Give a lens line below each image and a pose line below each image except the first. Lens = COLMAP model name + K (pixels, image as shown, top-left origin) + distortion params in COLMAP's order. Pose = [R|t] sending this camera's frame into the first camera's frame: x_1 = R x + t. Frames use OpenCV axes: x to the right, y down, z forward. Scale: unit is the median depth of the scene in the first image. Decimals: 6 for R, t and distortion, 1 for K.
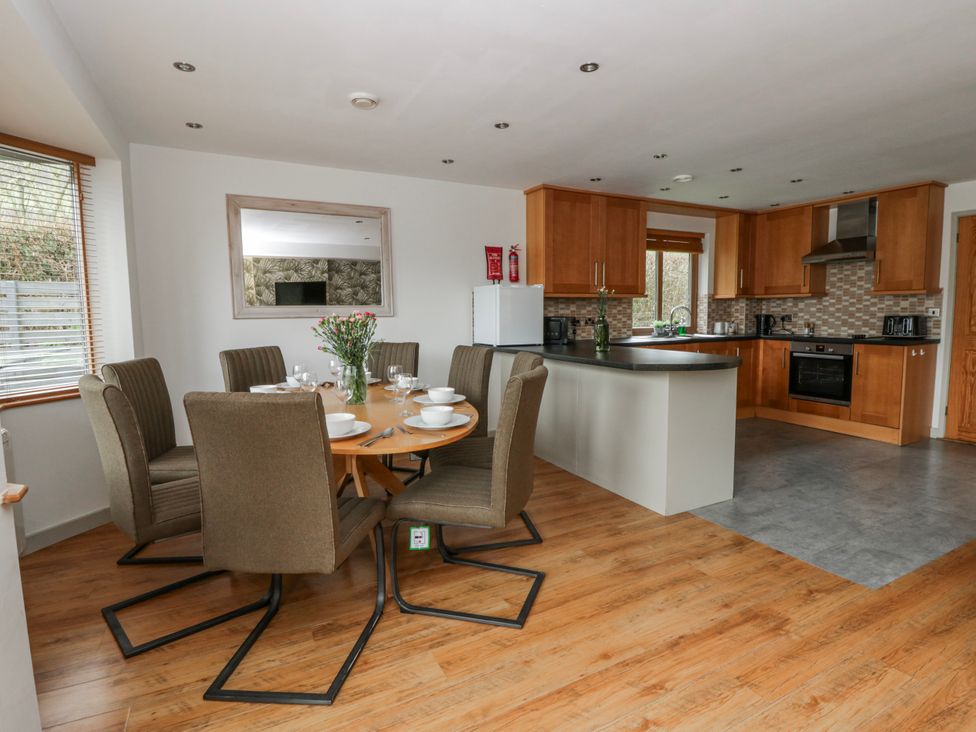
lens RADIAL K [[514.5, 0, 501.5], [0, 514.5, 355.8], [0, 0, 1]] dist [-0.008232, -0.001946]
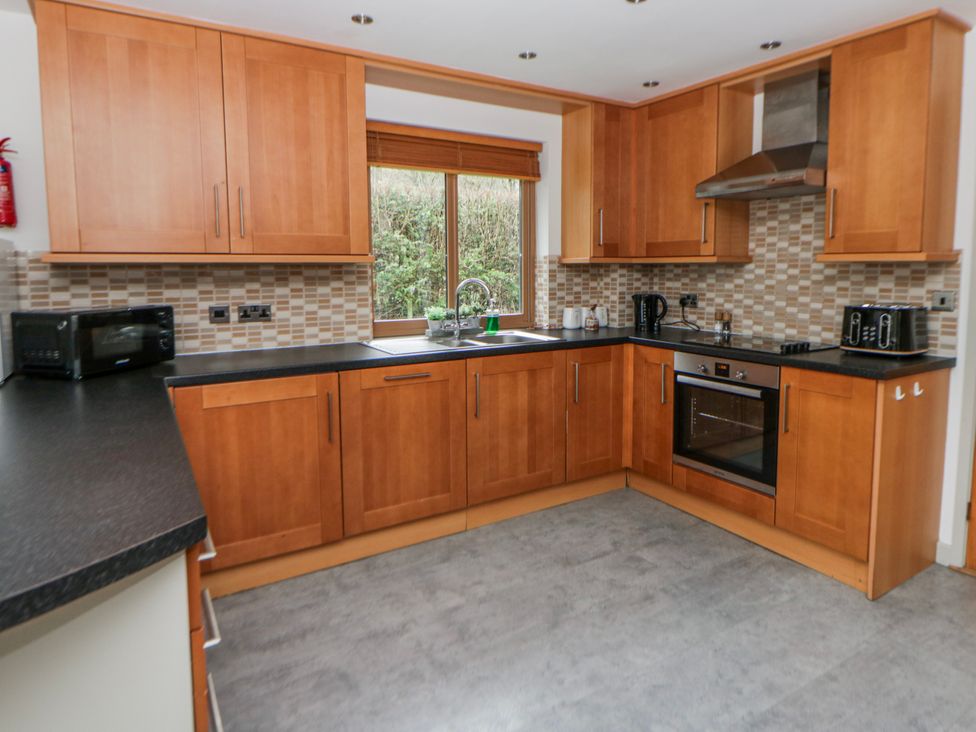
lens RADIAL K [[600.5, 0, 517.6], [0, 600.5, 317.8], [0, 0, 1]] dist [-0.002735, -0.001690]
pose [[0.997181, 0.000803, 0.075025, 0.389485], [-0.000455, 0.999989, -0.004661, -0.062550], [-0.075028, 0.004613, 0.997171, 0.449869]]
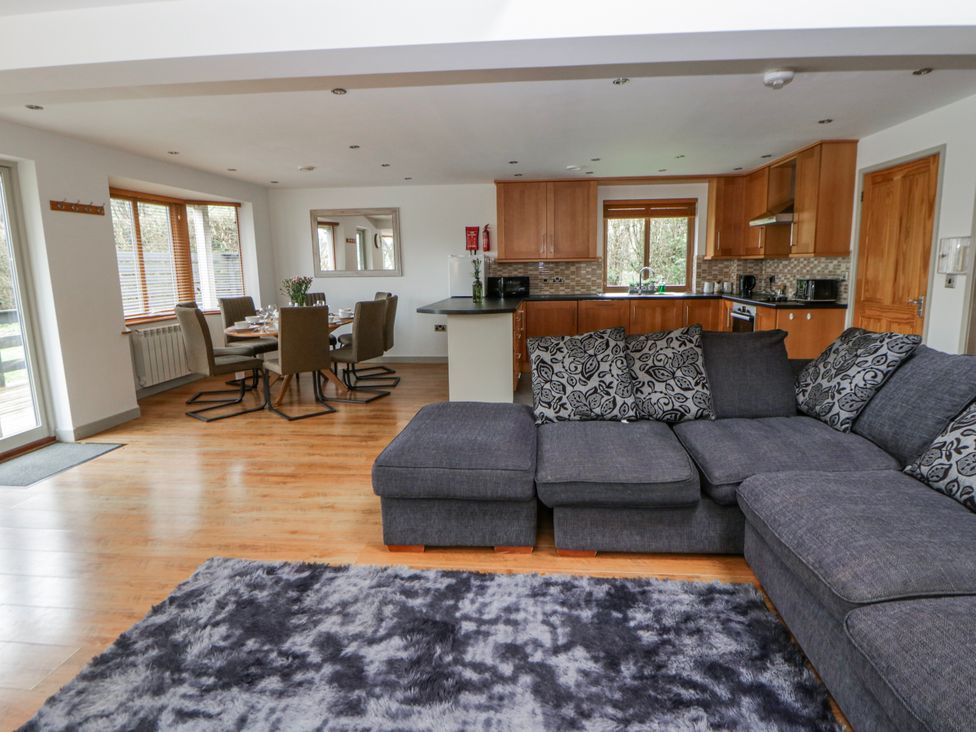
lens RADIAL K [[507.0, 0, 506.6], [0, 507.0, 339.9], [0, 0, 1]] dist [0.001975, -0.012774]
pose [[0.842015, 0.075965, -0.534079, 0.781415], [-0.040174, 0.996116, 0.078347, -0.014008], [0.537957, -0.044513, 0.841797, -0.133782]]
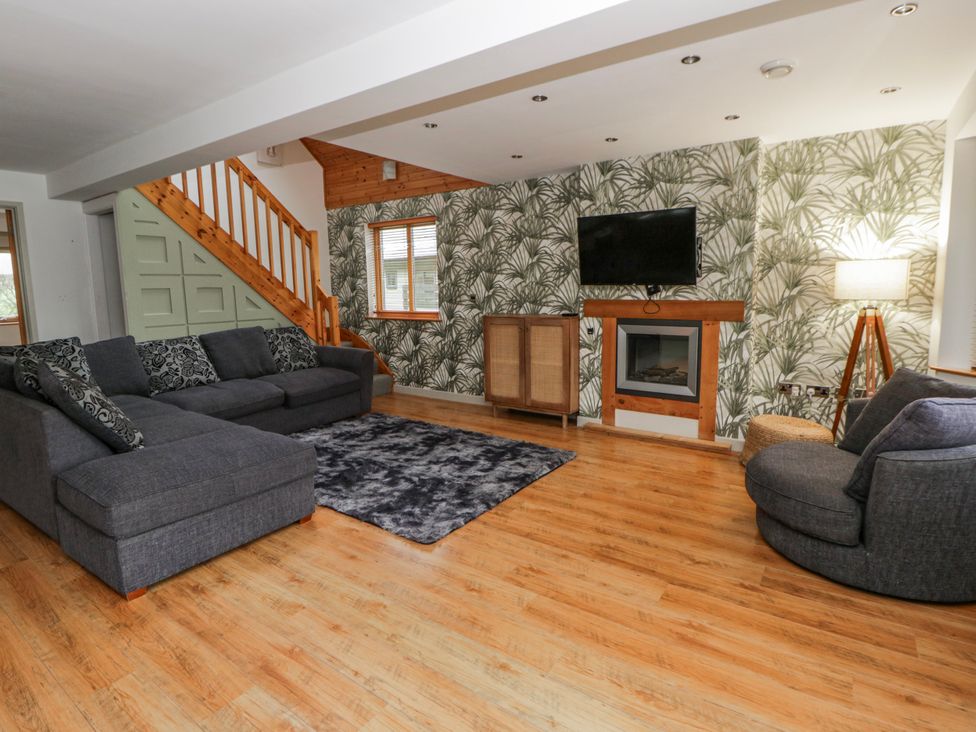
lens RADIAL K [[509.7, 0, 503.4], [0, 509.7, 351.2], [0, 0, 1]] dist [0.003883, -0.011737]
pose [[-0.459680, -0.099342, 0.882511, -0.129832], [0.096199, 0.982307, 0.160684, -0.036954], [-0.882859, 0.158760, -0.441990, 0.223894]]
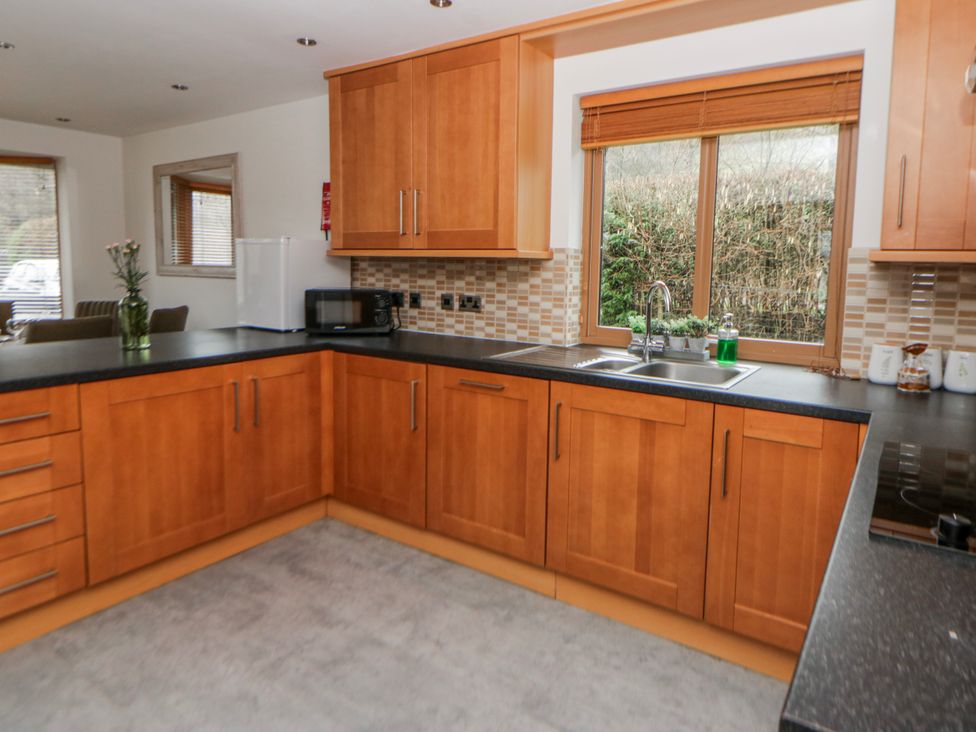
lens RADIAL K [[600.5, 0, 517.6], [0, 600.5, 317.8], [0, 0, 1]] dist [-0.002735, -0.001690]
pose [[0.472132, 0.095443, -0.876346, 0.761178], [-0.100122, 0.993494, 0.054261, -0.094339], [0.875824, 0.062123, 0.478616, 0.788549]]
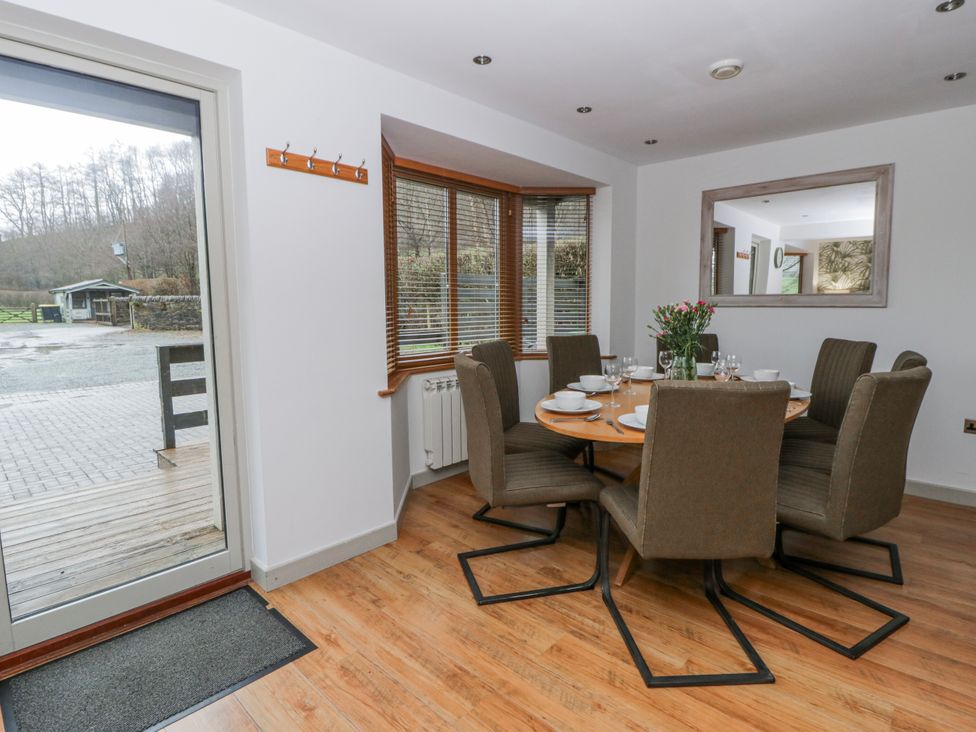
lens RADIAL K [[509.7, 0, 503.4], [0, 509.7, 351.2], [0, 0, 1]] dist [0.003883, -0.011737]
pose [[0.335217, 0.100199, -0.936797, 0.263761], [-0.081501, 0.993685, 0.077120, -0.020545], [0.938609, 0.050498, 0.341267, 0.183790]]
